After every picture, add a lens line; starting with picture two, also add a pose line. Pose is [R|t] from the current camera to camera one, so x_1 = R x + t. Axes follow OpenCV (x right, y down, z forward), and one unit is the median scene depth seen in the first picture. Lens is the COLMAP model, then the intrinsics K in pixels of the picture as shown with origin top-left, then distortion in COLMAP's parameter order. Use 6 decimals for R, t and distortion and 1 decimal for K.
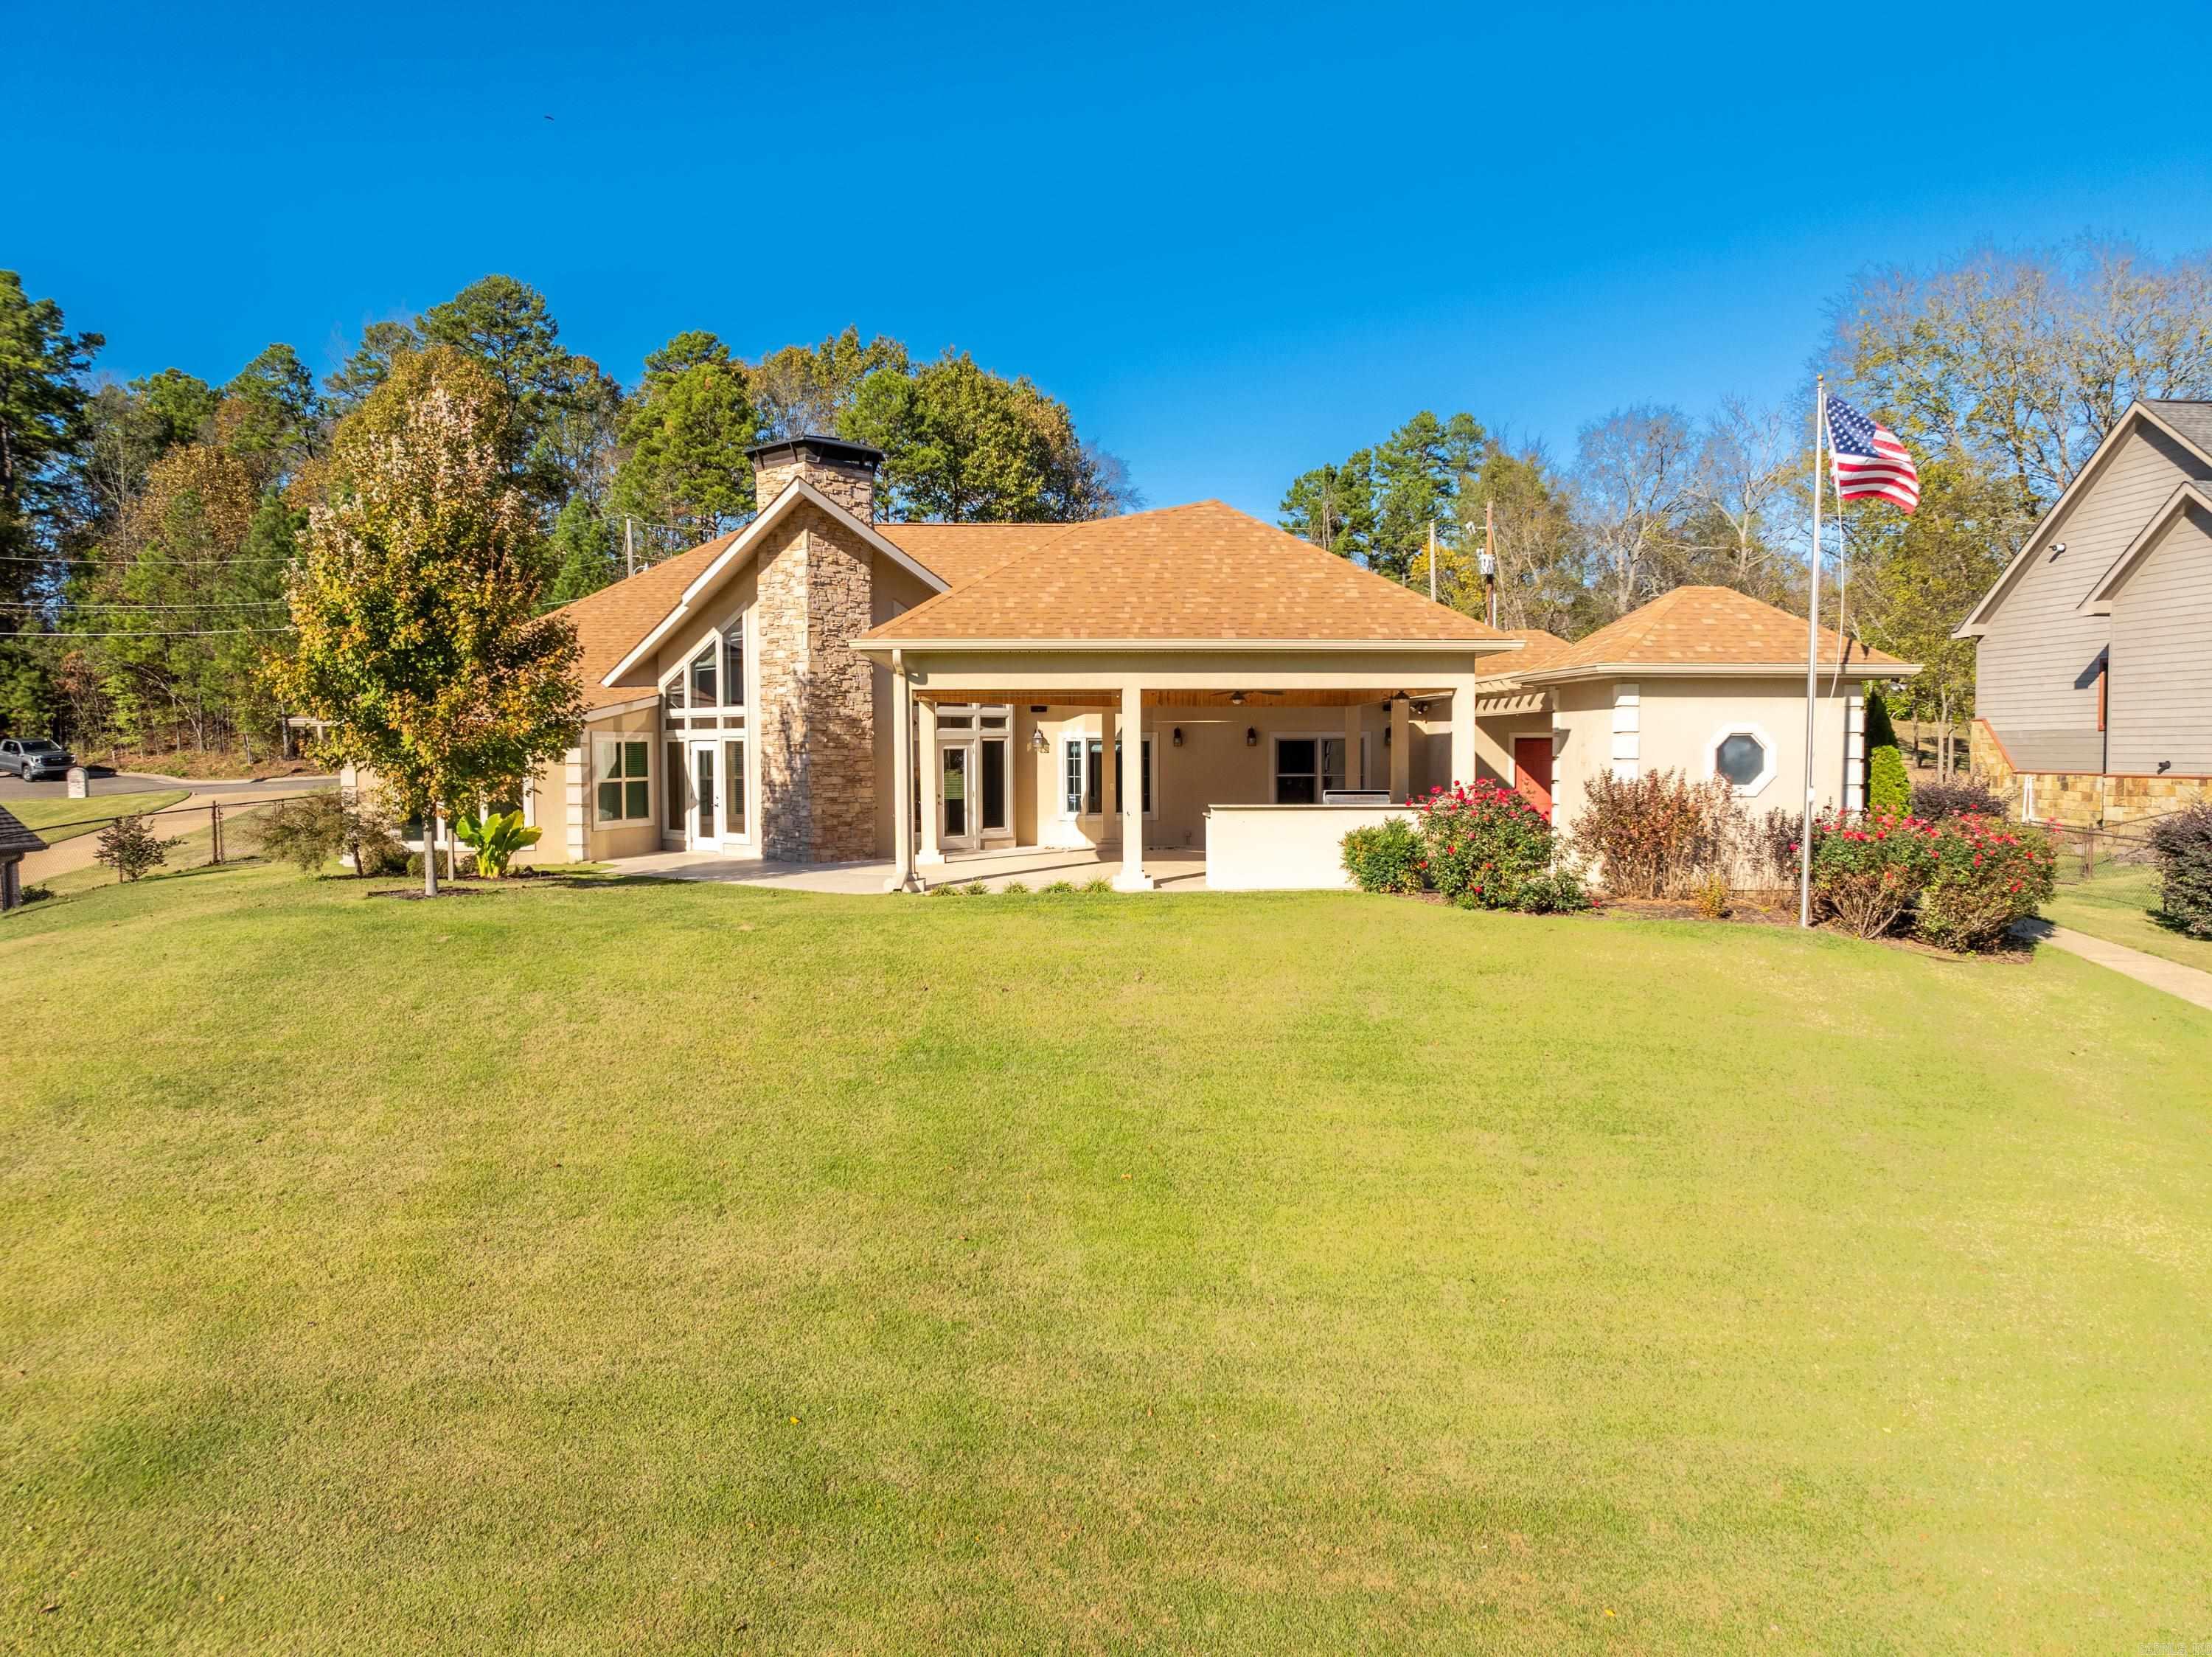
lens RADIAL K [[1545.5, 0, 1106.0], [0, 1545.5, 828.5], [0, 0, 1]] dist [-0.012248, 0.001852]
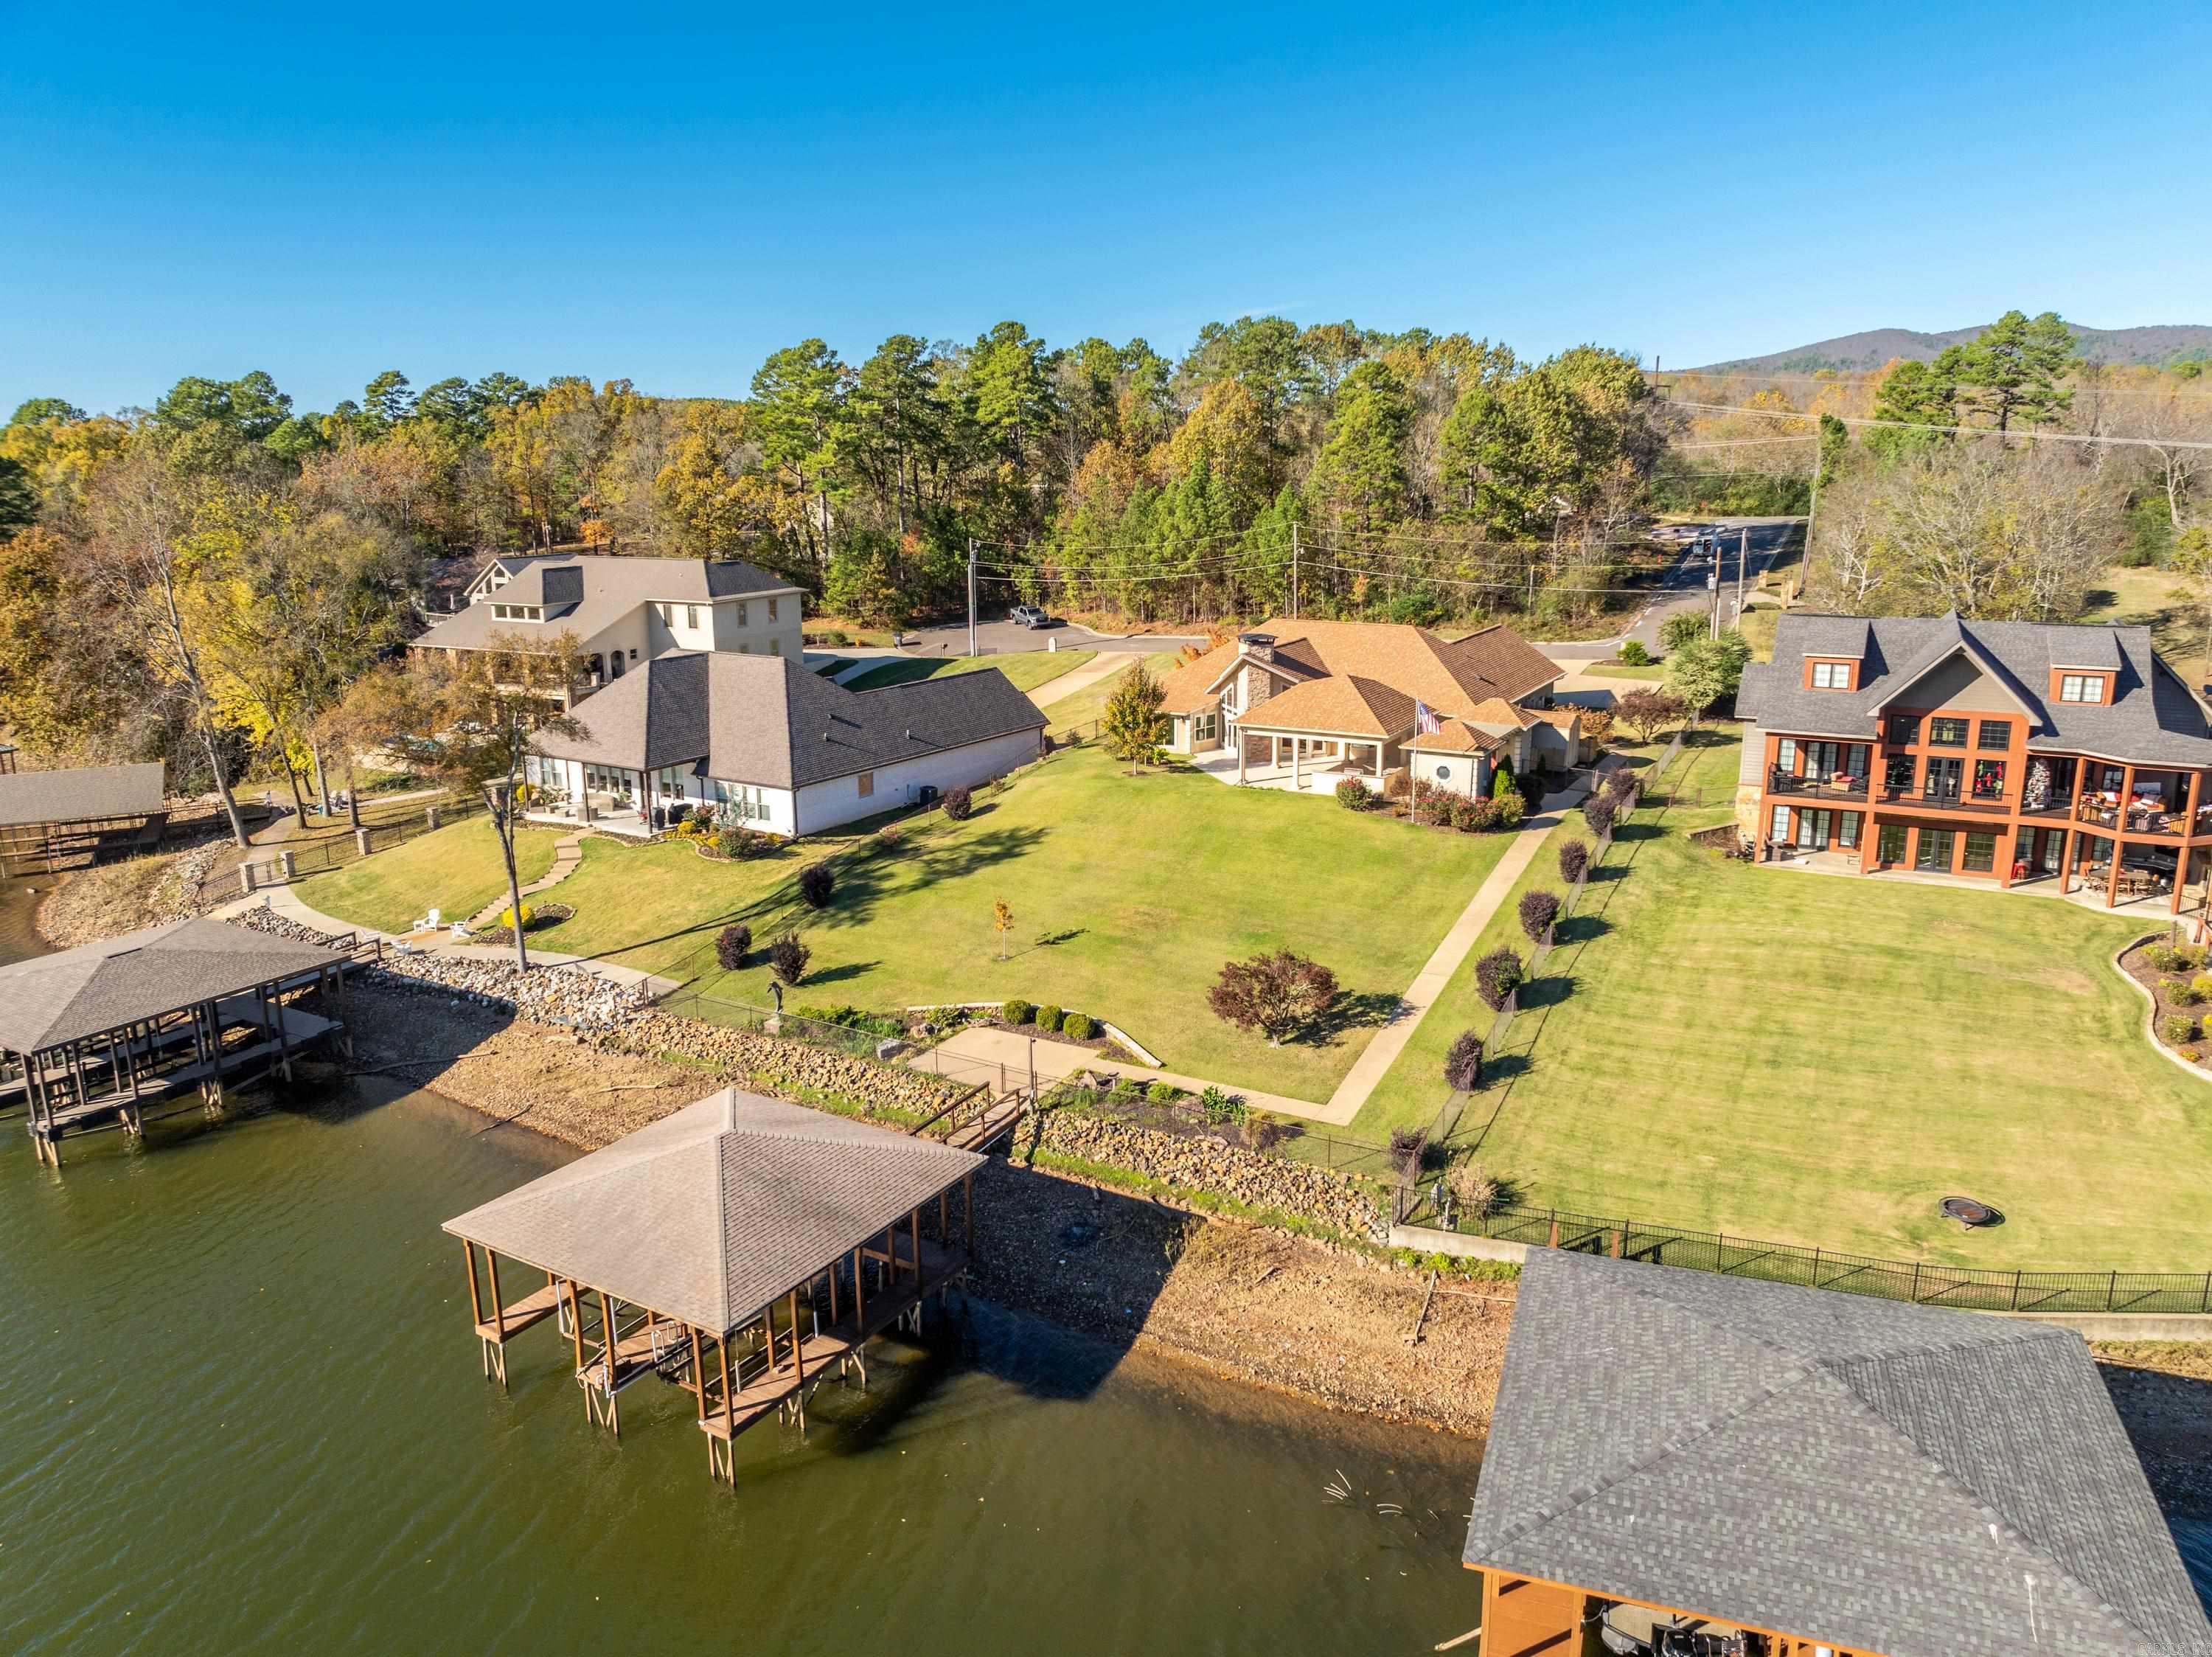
lens RADIAL K [[1545.5, 0, 1106.0], [0, 1545.5, 828.5], [0, 0, 1]] dist [-0.012248, 0.001852]
pose [[0.856358, 0.118534, -0.502594, 1.135472], [-0.023583, 0.981259, 0.191243, -0.429558], [0.515844, -0.151920, 0.843105, -1.824484]]
